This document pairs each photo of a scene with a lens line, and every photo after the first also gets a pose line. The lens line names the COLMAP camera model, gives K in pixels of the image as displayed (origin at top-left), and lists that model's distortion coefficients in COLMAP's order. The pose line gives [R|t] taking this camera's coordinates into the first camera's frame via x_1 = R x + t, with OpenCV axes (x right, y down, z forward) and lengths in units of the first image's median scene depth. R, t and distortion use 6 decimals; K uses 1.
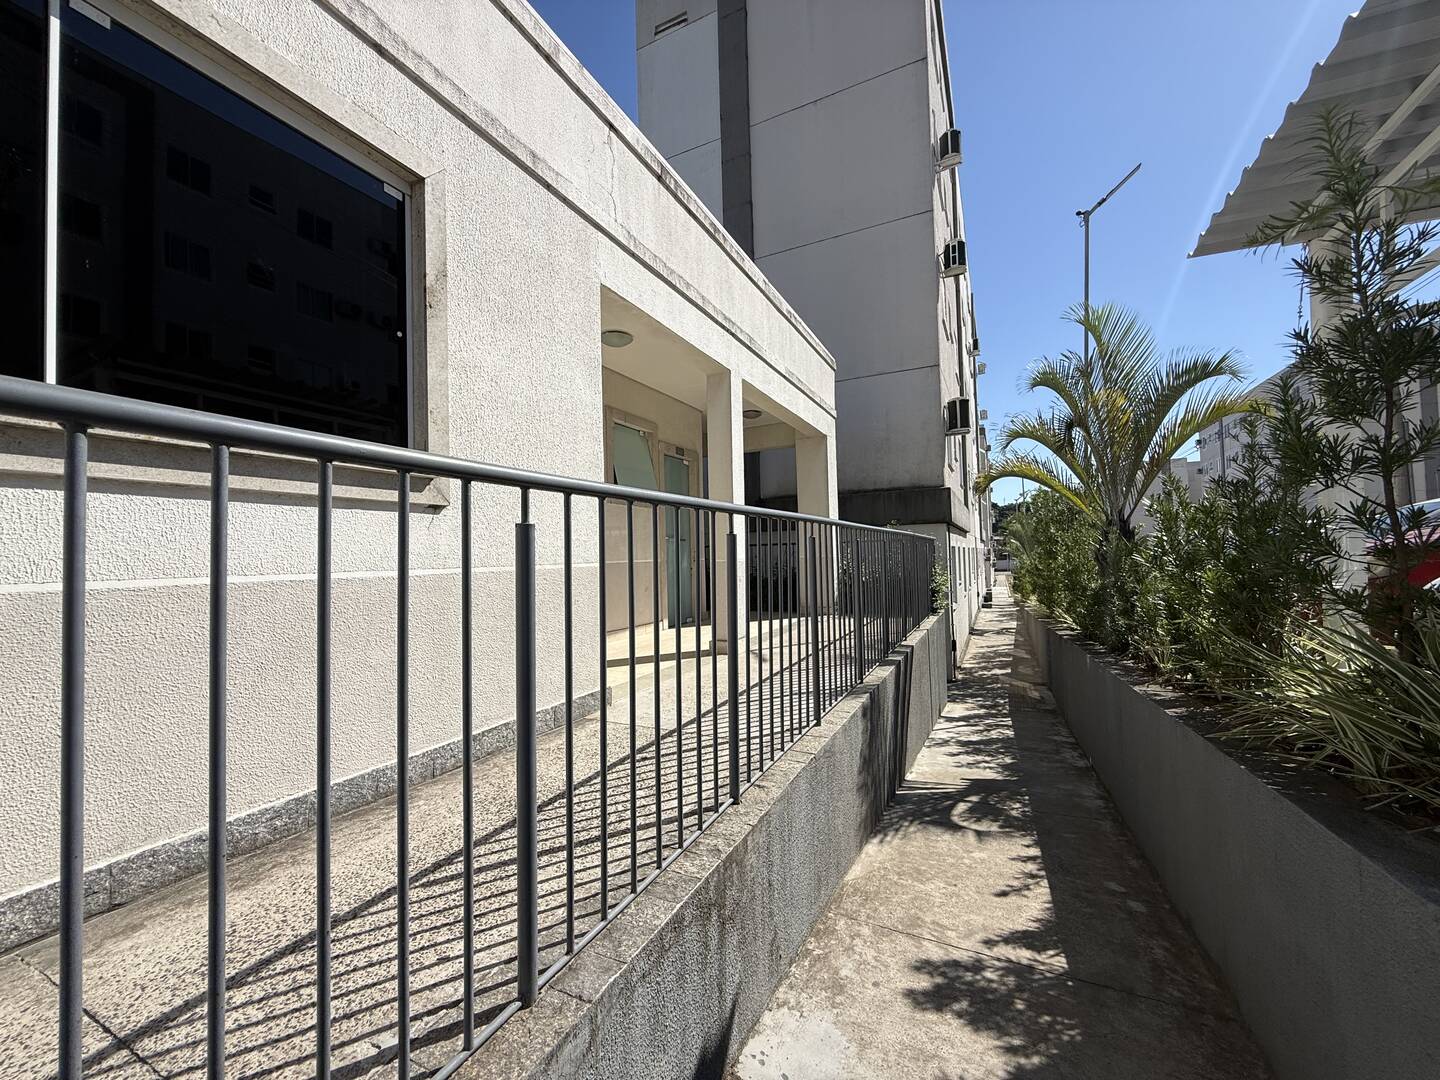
lens RADIAL K [[576.3, 0, 713.0], [0, 576.3, 536.6], [0, 0, 1]] dist [-0.001577, 0.000600]
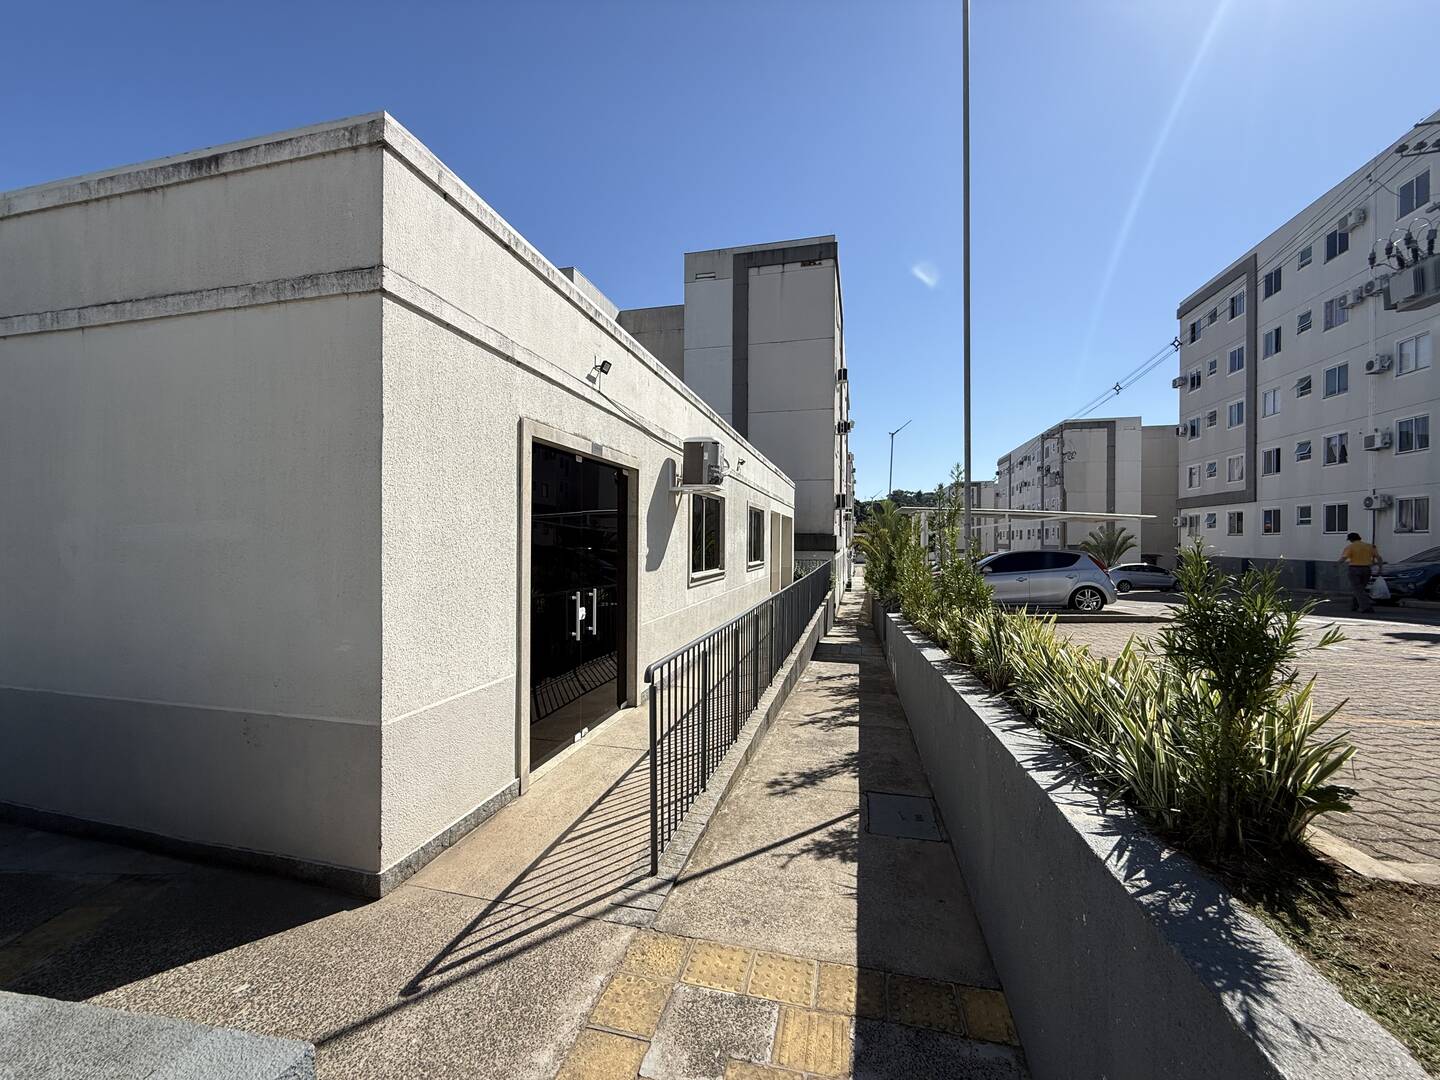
lens RADIAL K [[576.3, 0, 711.6], [0, 576.3, 541.3], [0, 0, 1]] dist [-0.001577, 0.000600]
pose [[0.977656, 0.028597, 0.208258, -0.468490], [-0.035547, 0.998926, 0.029708, -0.098288], [-0.207185, -0.036447, 0.977623, -0.966088]]
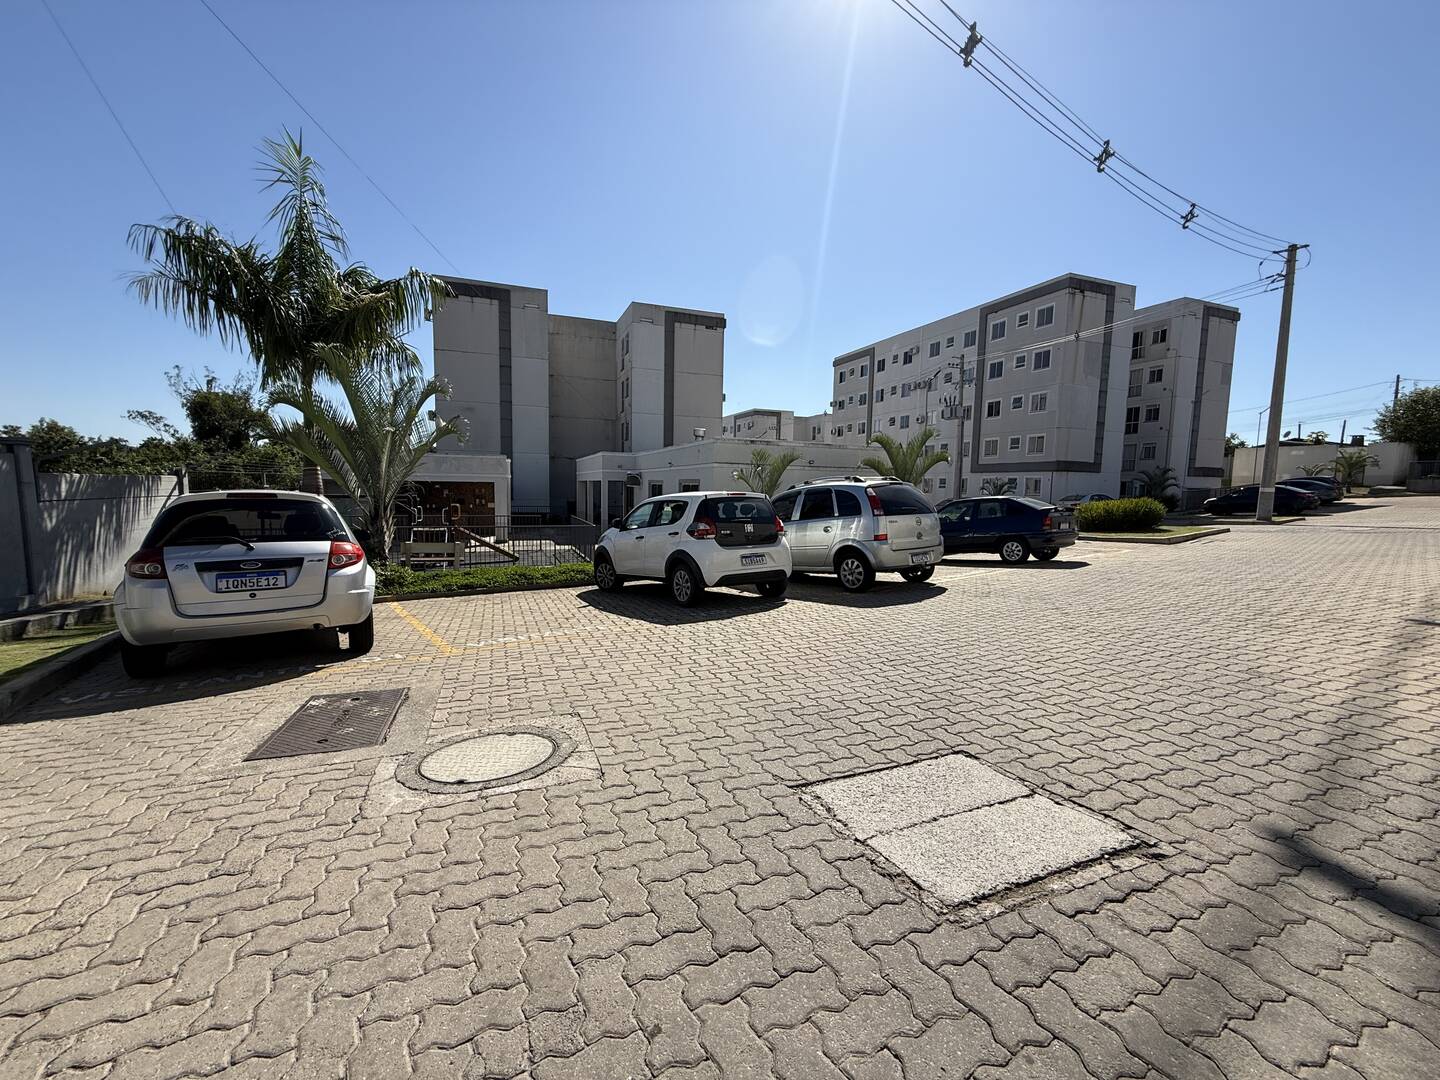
lens RADIAL K [[576.3, 0, 717.3], [0, 576.3, 540.8], [0, 0, 1]] dist [-0.001577, 0.000600]
pose [[0.674271, -0.033074, 0.737743, -2.212016], [-0.060095, 0.993226, 0.099453, -0.128672], [-0.736034, -0.111392, 0.667716, -1.428613]]
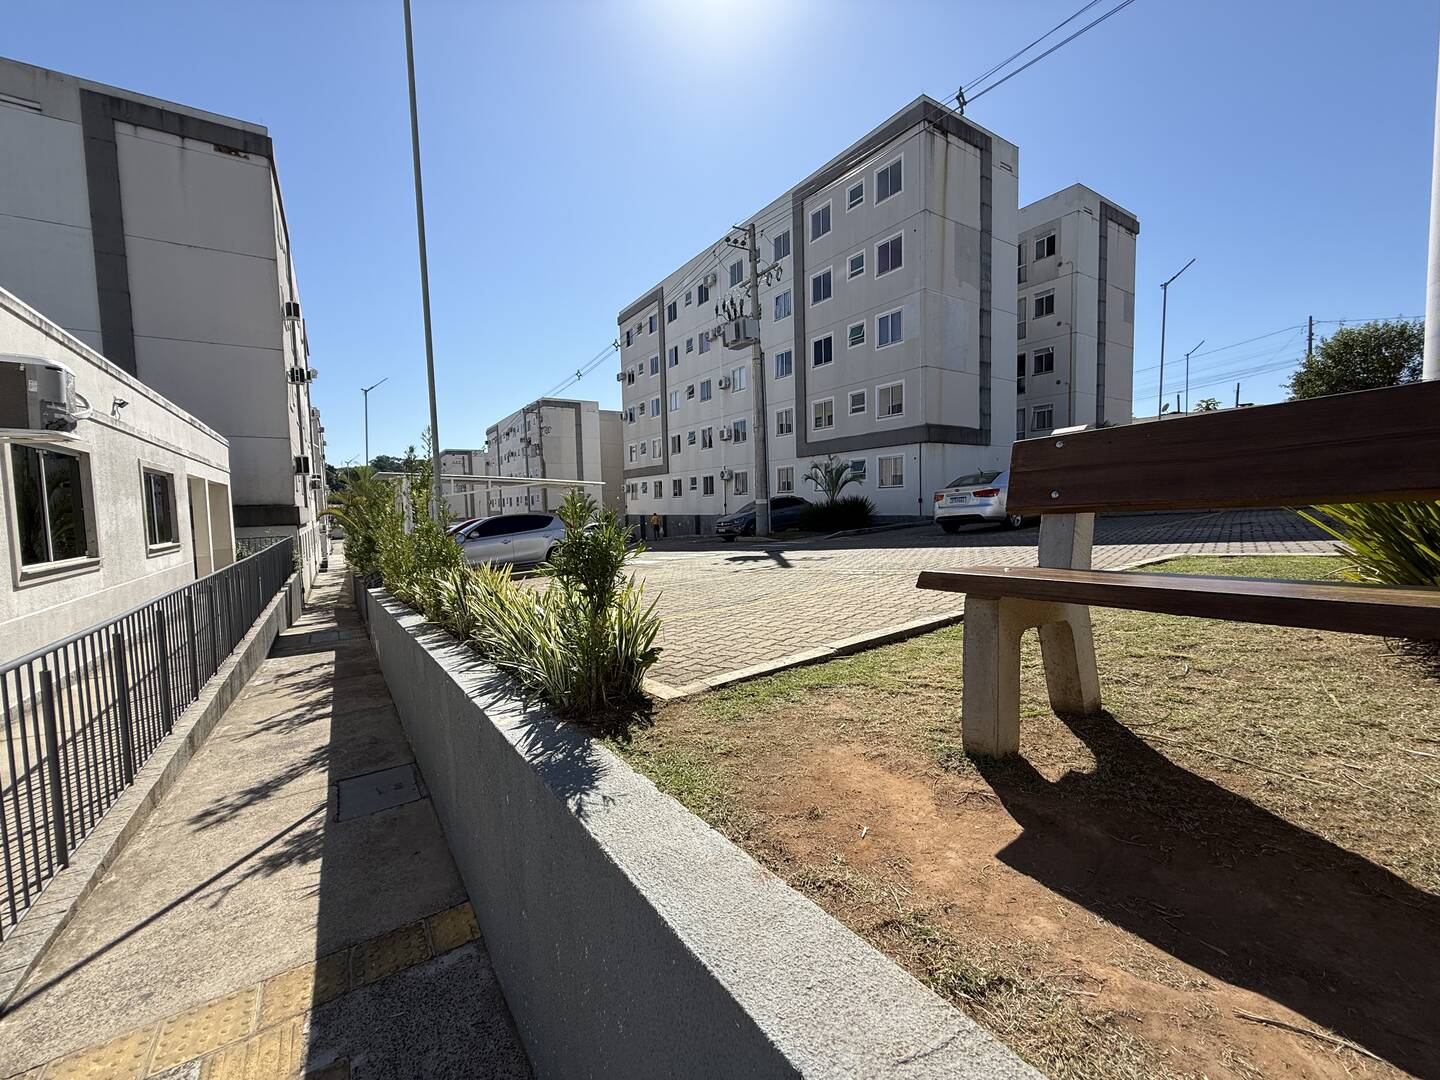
lens RADIAL K [[576.3, 0, 718.5], [0, 576.3, 541.1], [0, 0, 1]] dist [-0.001577, 0.000600]
pose [[0.501809, -0.045353, 0.863789, -0.461951], [-0.015004, 0.998018, 0.061118, -0.094183], [-0.864848, -0.043630, 0.500134, -0.984012]]
